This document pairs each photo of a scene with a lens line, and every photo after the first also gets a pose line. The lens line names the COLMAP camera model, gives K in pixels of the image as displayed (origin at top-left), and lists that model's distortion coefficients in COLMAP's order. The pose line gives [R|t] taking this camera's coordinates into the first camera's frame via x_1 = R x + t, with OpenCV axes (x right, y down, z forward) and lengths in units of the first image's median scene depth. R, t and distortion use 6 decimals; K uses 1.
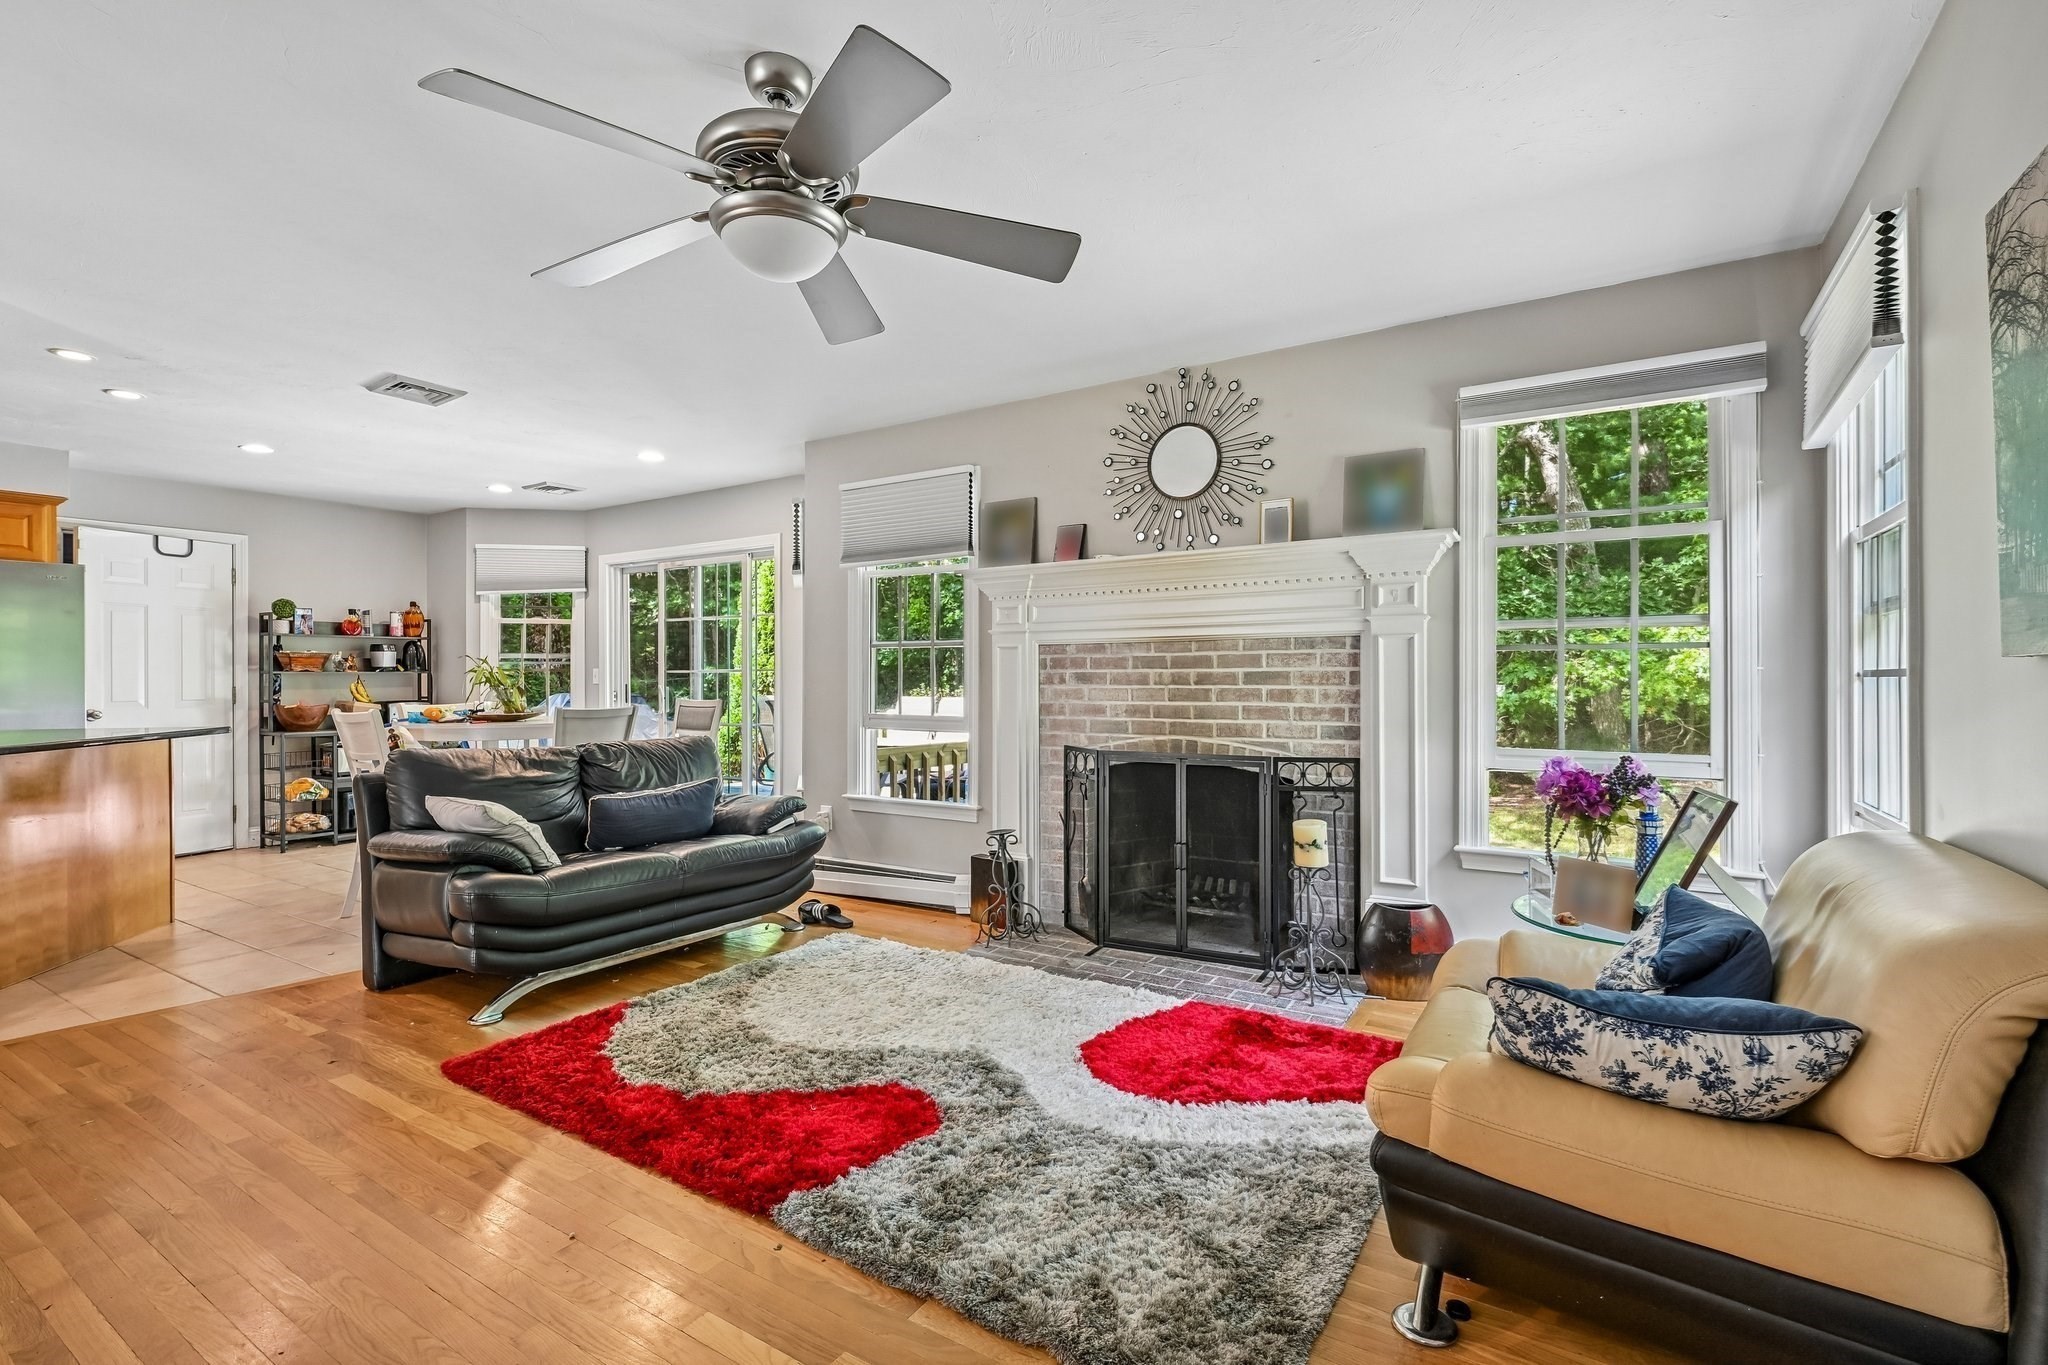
lens RADIAL K [[928.0, 0, 1022.6], [0, 928.0, 676.6], [0, 0, 1]] dist [0.000524, -0.000018]
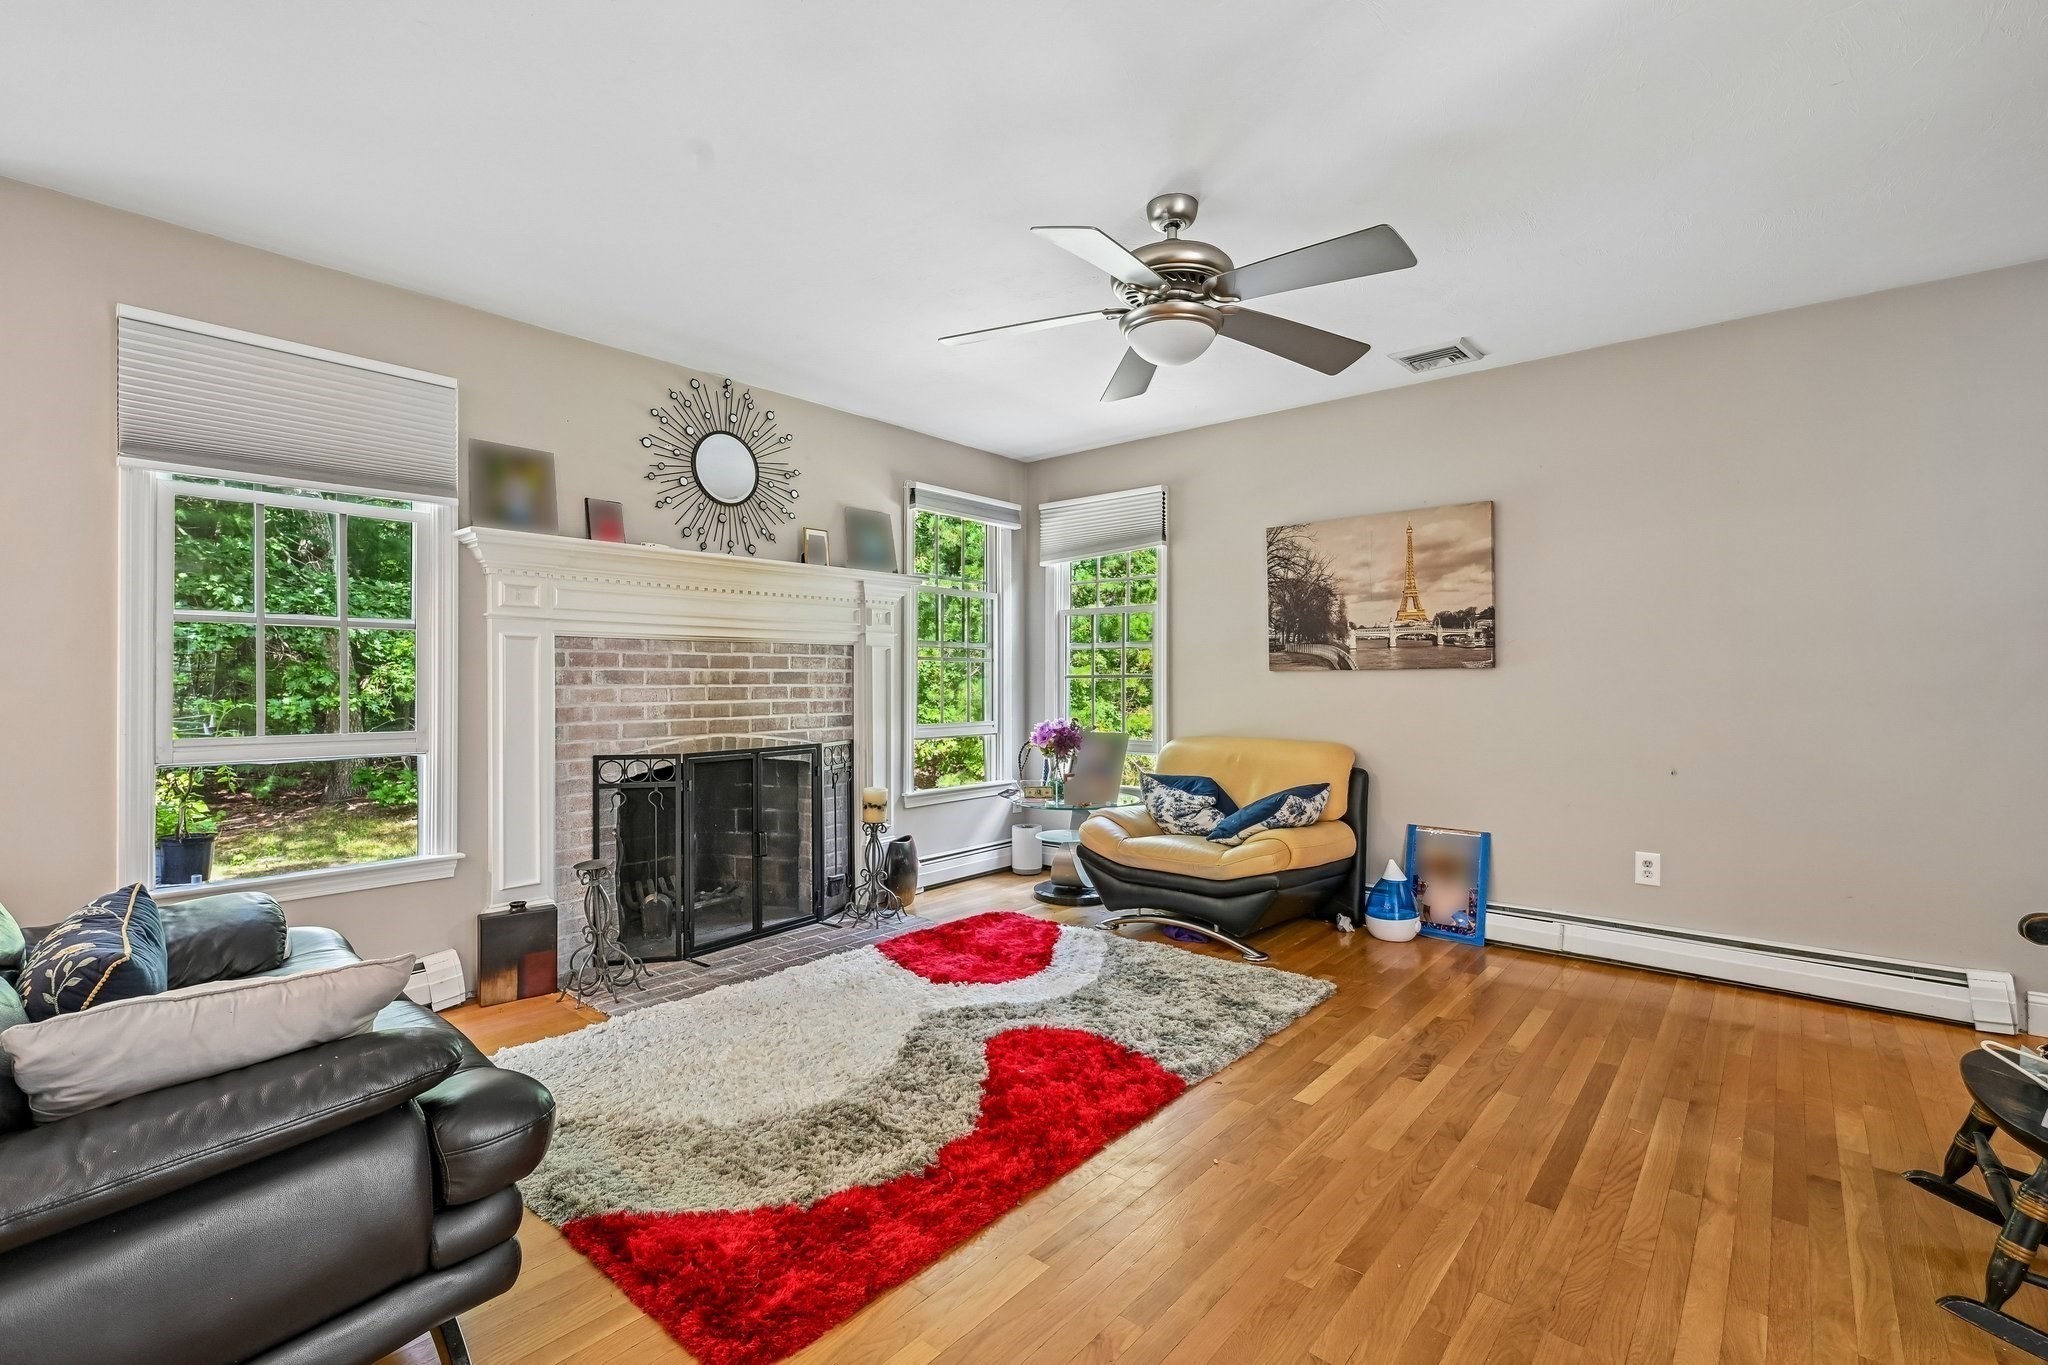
lens RADIAL K [[920.8, 0, 1024.0], [0, 920.8, 682.5], [0, 0, 1]] dist [0.000506, -0.000050]
pose [[0.129612, 0.001322, 0.991564, -0.825405], [0.001012, 0.999998, -0.001465, 0.009252], [-0.991564, 0.001193, 0.129611, 0.551137]]
